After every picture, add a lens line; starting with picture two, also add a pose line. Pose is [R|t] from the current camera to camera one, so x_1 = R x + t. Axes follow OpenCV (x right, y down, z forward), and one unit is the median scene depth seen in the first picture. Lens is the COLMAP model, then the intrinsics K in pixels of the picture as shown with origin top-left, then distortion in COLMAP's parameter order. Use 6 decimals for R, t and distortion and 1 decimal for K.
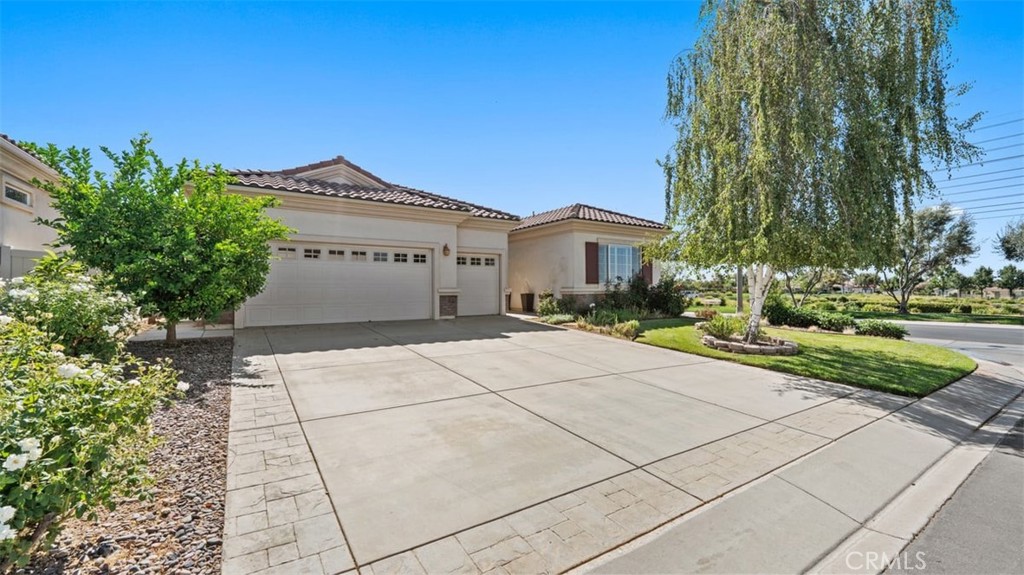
lens RADIAL K [[406.8, 0, 517.5], [0, 406.8, 289.1], [0, 0, 1]] dist [-0.010619, 0.000008]
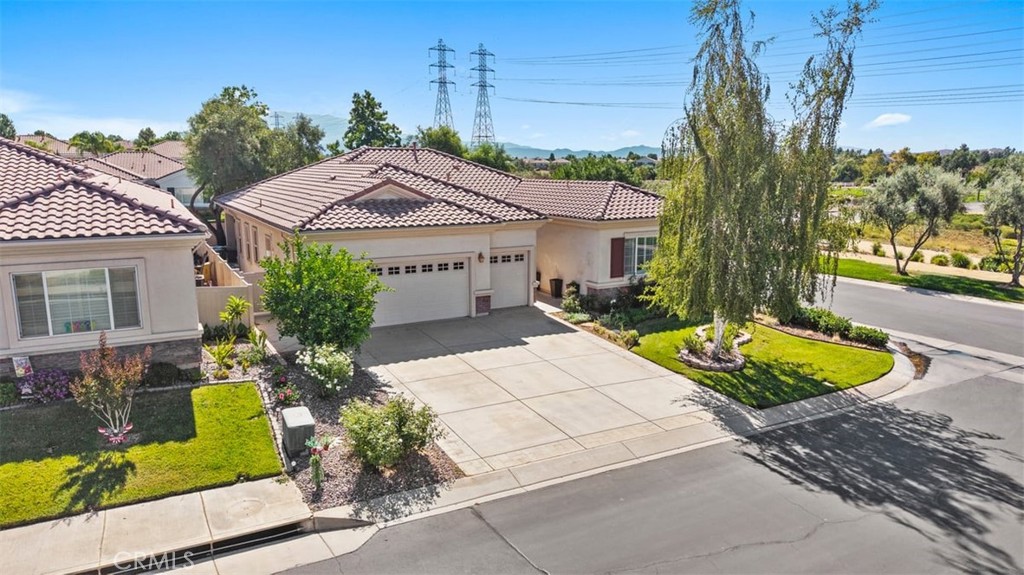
lens RADIAL K [[666.6, 0, 512.0], [0, 666.6, 287.5], [0, 0, 1]] dist [0.081472, -0.139348]
pose [[0.996492, 0.019051, -0.081488, 0.065914], [-0.003921, 0.983303, 0.181935, -0.355575], [0.083593, -0.180978, 0.979928, -0.845493]]
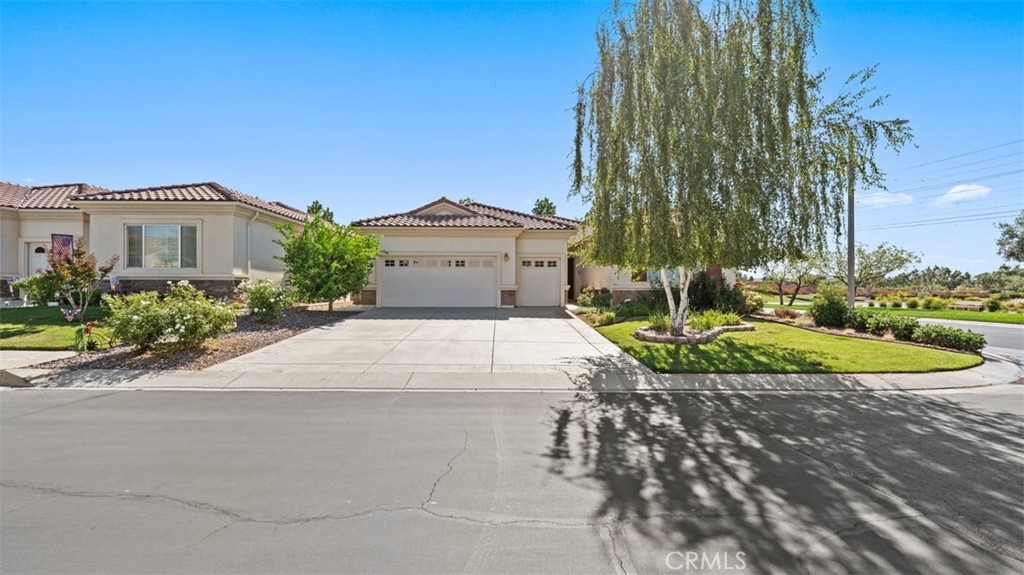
lens RADIAL K [[399.1, 0, 516.8], [0, 399.1, 285.6], [0, 0, 1]] dist [-0.017035, 0.000155]
pose [[0.853982, 0.004028, -0.520286, 0.551341], [-0.003753, 0.999992, 0.001581, -0.002108], [0.520288, 0.000603, 0.853991, -0.119876]]
